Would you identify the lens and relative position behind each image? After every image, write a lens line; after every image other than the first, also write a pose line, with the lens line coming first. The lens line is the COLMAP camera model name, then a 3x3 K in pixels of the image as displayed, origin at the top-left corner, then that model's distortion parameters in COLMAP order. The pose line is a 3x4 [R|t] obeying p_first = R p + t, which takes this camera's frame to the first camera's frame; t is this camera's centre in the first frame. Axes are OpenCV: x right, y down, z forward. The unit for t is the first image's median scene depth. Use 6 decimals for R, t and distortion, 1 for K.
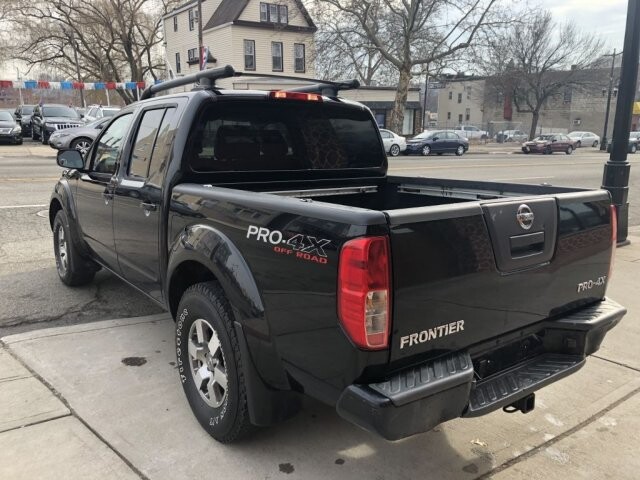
lens RADIAL K [[532.1, 0, 320.0], [0, 532.1, 240.0], [0, 0, 1]] dist [0.004119, -0.008005]
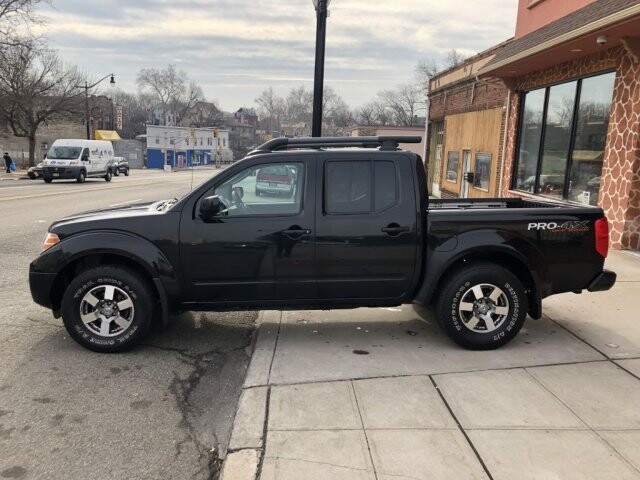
lens RADIAL K [[532.1, 0, 320.0], [0, 532.1, 240.0], [0, 0, 1]] dist [0.004119, -0.008005]
pose [[0.547360, -0.128659, 0.826948, -1.714129], [0.161270, 0.985808, 0.046629, -0.143556], [-0.821212, 0.107839, 0.560341, 0.385097]]
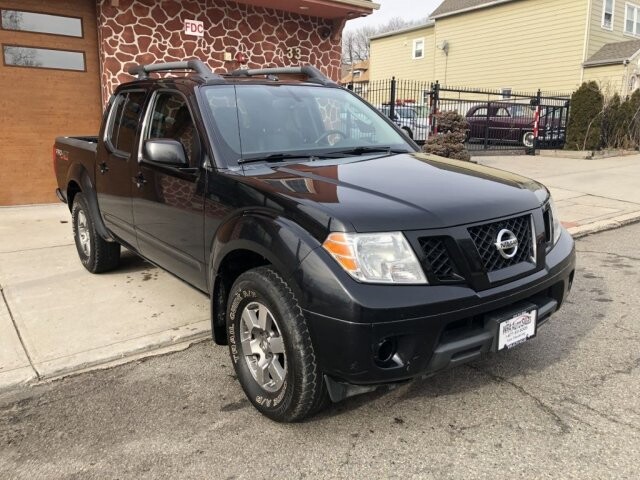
lens RADIAL K [[526.4, 0, 321.0], [0, 526.4, 236.5], [0, 0, 1]] dist [0.005620, 0.010532]
pose [[-0.999741, -0.007185, -0.021581, -0.429679], [-0.015420, 0.911585, 0.410823, -0.553410], [0.016721, 0.411050, -0.911460, 2.796211]]
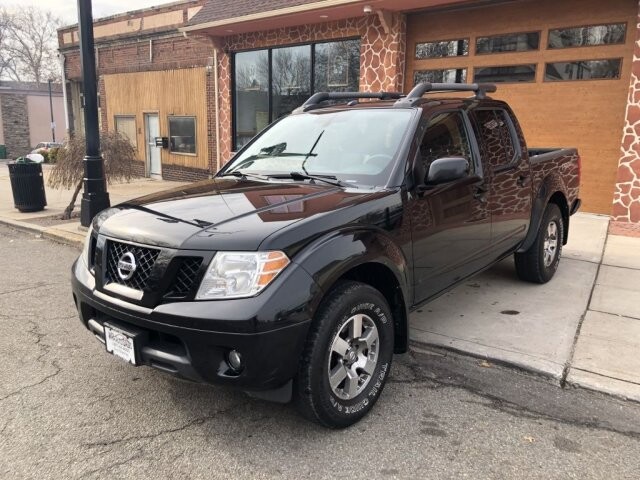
lens RADIAL K [[526.4, 0, 321.0], [0, 526.4, 236.5], [0, 0, 1]] dist [0.005620, 0.010532]
pose [[-0.230975, -0.207723, 0.950527, -1.650347], [0.209429, 0.943429, 0.257062, -0.420601], [-0.950153, 0.258443, -0.174406, 1.893640]]
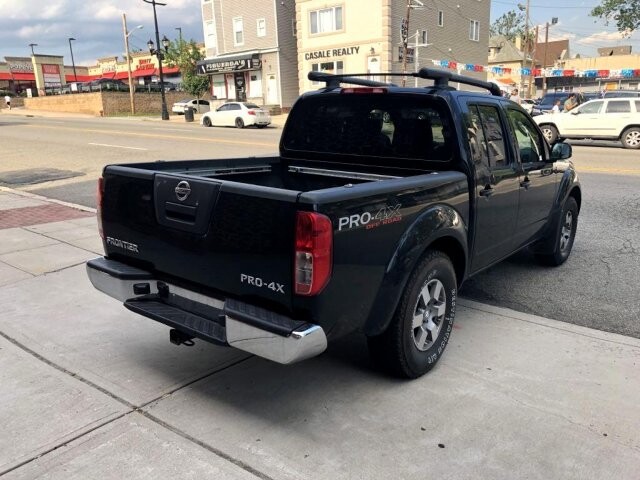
lens RADIAL K [[532.1, 0, 320.0], [0, 532.1, 240.0], [0, 0, 1]] dist [0.004119, -0.008005]
pose [[0.260649, 0.216929, -0.940746, 1.224658], [-0.196086, 0.966014, 0.168427, -0.151681], [0.945311, 0.140567, 0.294327, 0.685794]]
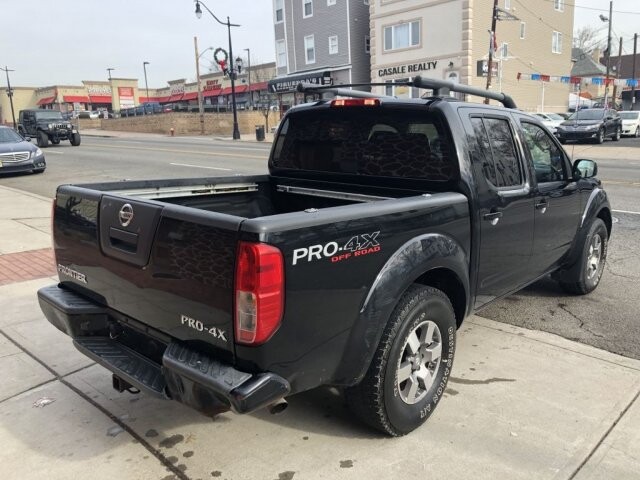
lens RADIAL K [[526.4, 0, 321.0], [0, 526.4, 236.5], [0, 0, 1]] dist [0.005620, 0.010532]
pose [[0.205919, 0.182108, -0.961475, 1.101640], [-0.193261, 0.970748, 0.142473, -0.169811], [0.959295, 0.156478, 0.235090, 0.821360]]
